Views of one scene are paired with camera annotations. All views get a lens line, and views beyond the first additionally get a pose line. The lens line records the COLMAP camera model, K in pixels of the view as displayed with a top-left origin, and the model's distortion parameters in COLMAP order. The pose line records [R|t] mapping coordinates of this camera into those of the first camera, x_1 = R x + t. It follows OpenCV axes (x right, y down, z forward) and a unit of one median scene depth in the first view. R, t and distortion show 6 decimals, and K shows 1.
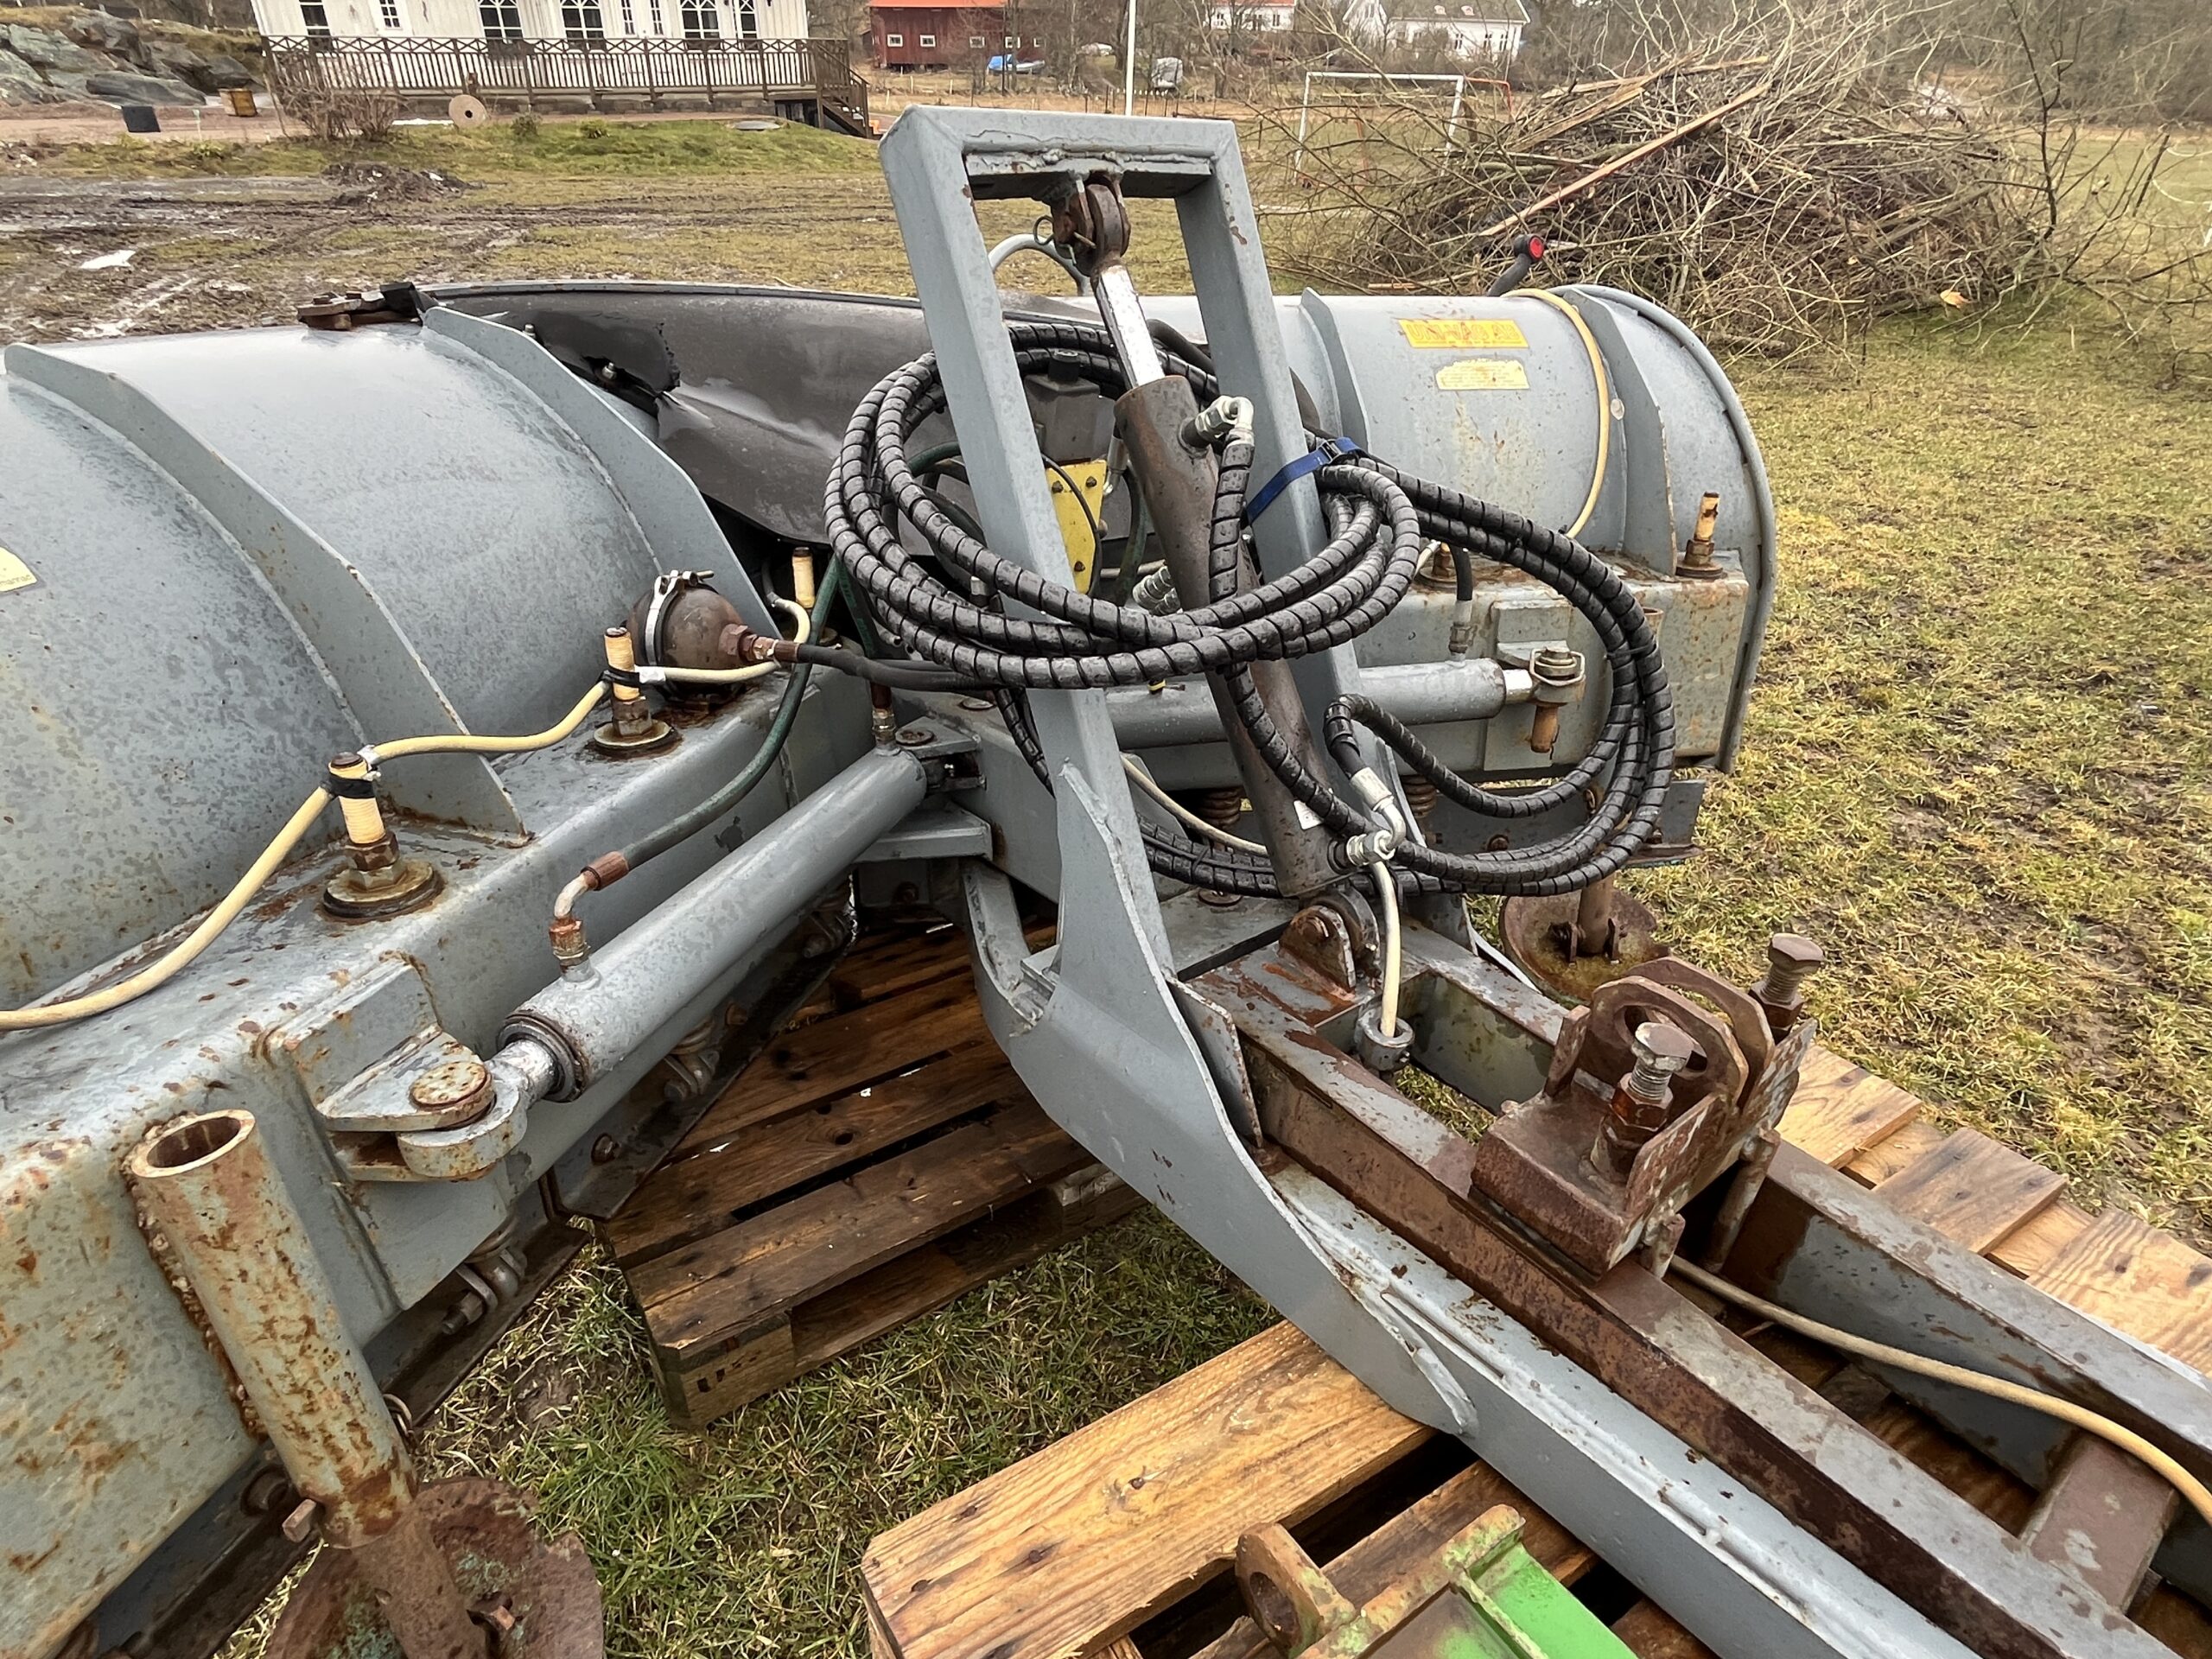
lens RADIAL K [[1233.7, 0, 1093.5], [0, 1233.7, 843.1], [0, 0, 1]] dist [-0.001395, -0.001874]
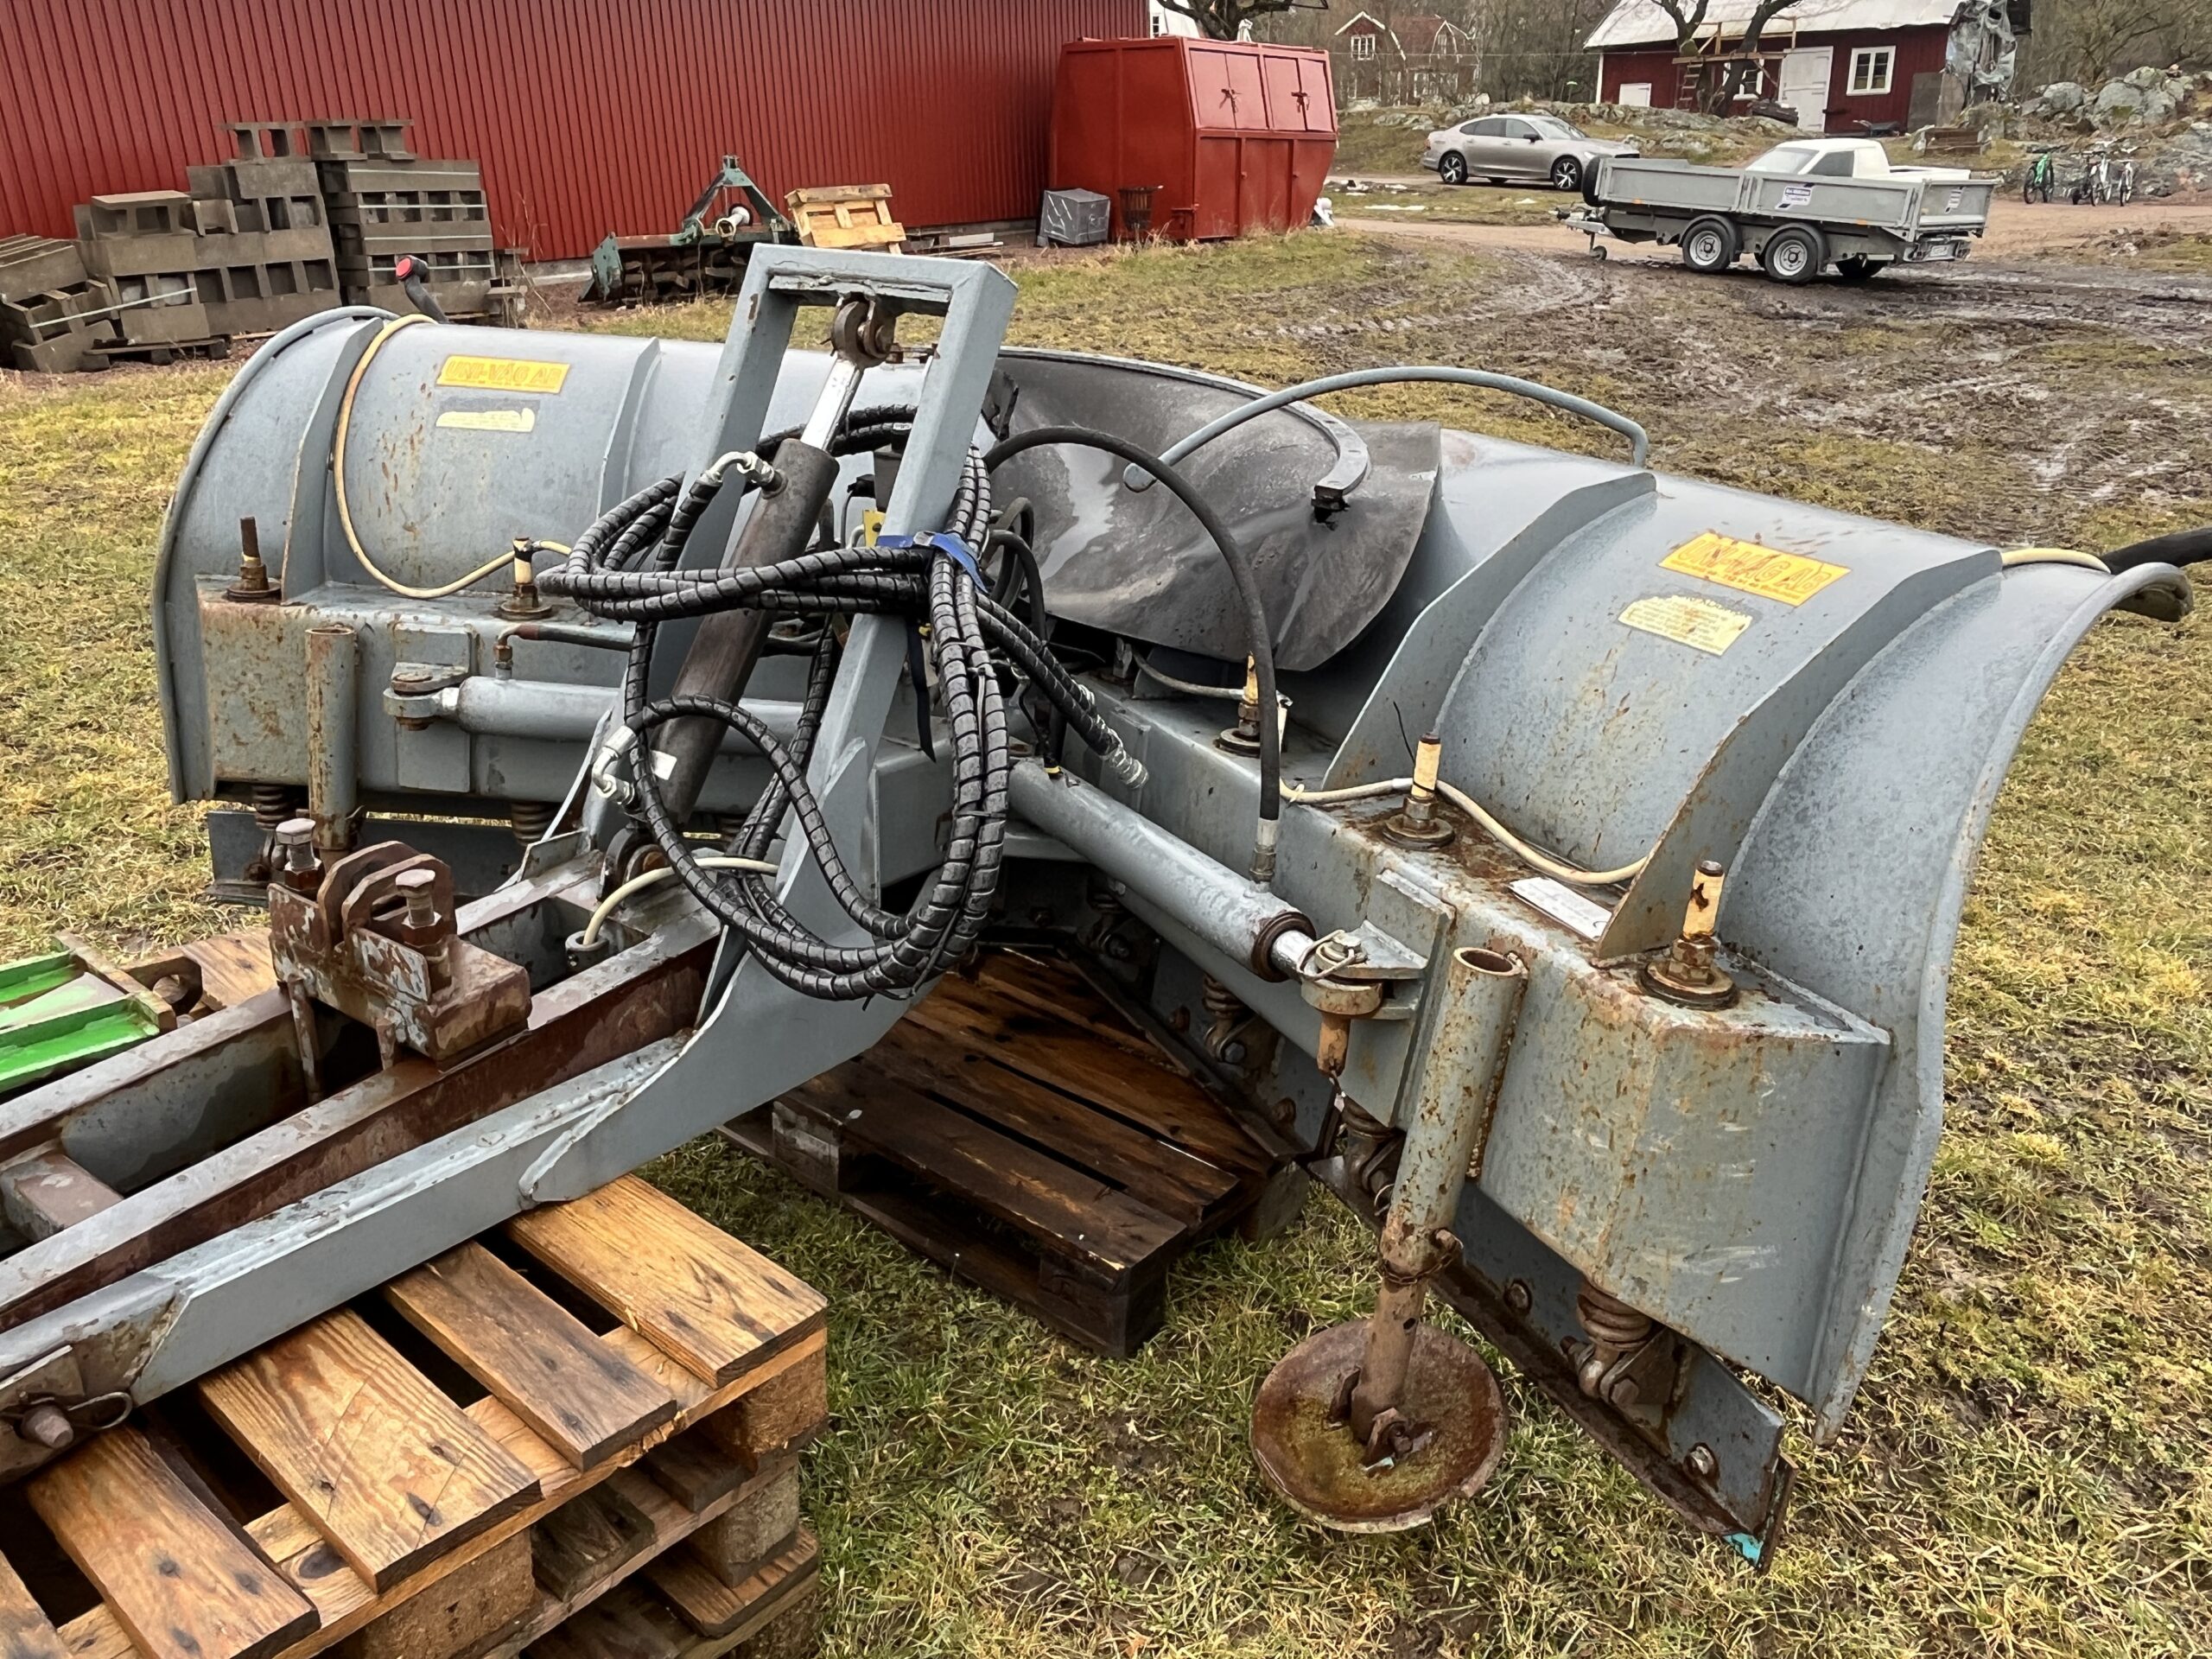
lens RADIAL K [[1662.2, 0, 1098.4], [0, 1662.2, 827.3], [0, 0, 1]] dist [0.005726, -0.010770]
pose [[0.298907, 0.342580, -0.890670, 1.474234], [-0.491003, 0.855527, 0.164284, -0.376757], [0.818273, 0.388216, 0.423931, 0.539450]]
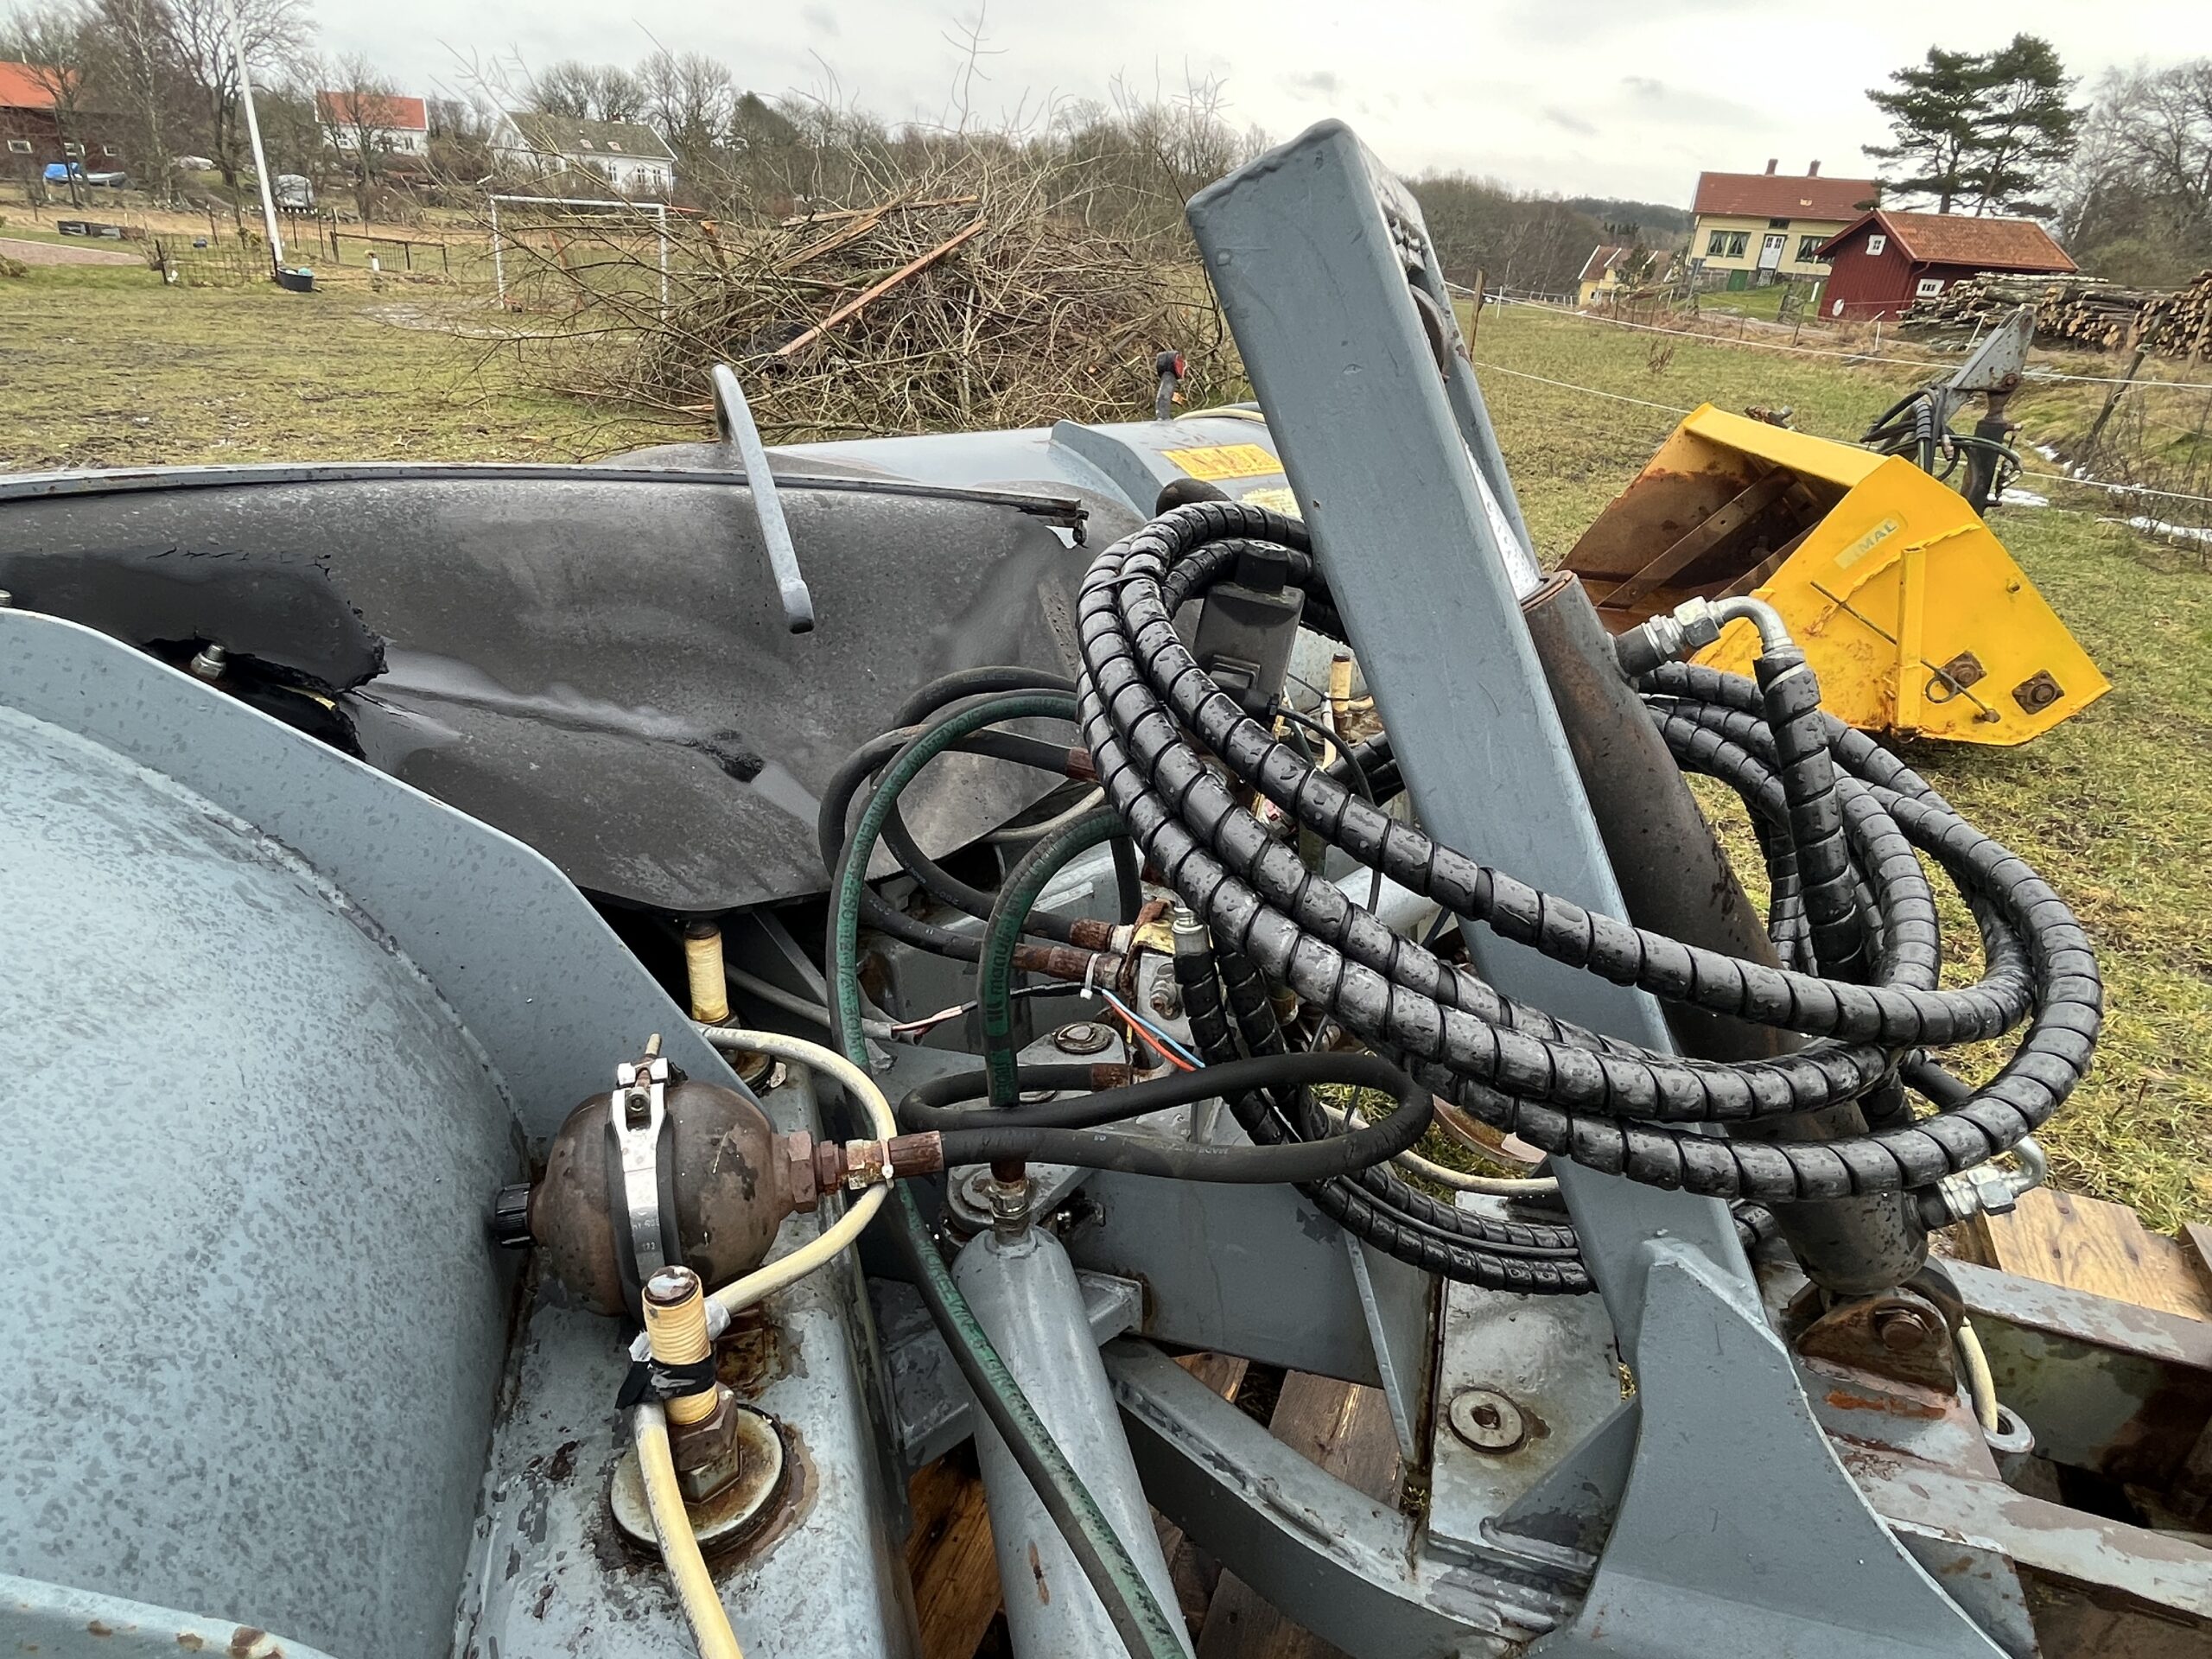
lens RADIAL K [[1233.7, 0, 1083.9], [0, 1233.7, 835.5], [0, 0, 1]] dist [-0.001395, -0.001874]
pose [[0.837786, -0.217283, 0.500903, -0.385736], [0.259990, 0.965478, -0.016039, -0.238245], [-0.480126, 0.143667, 0.865355, 0.467687]]
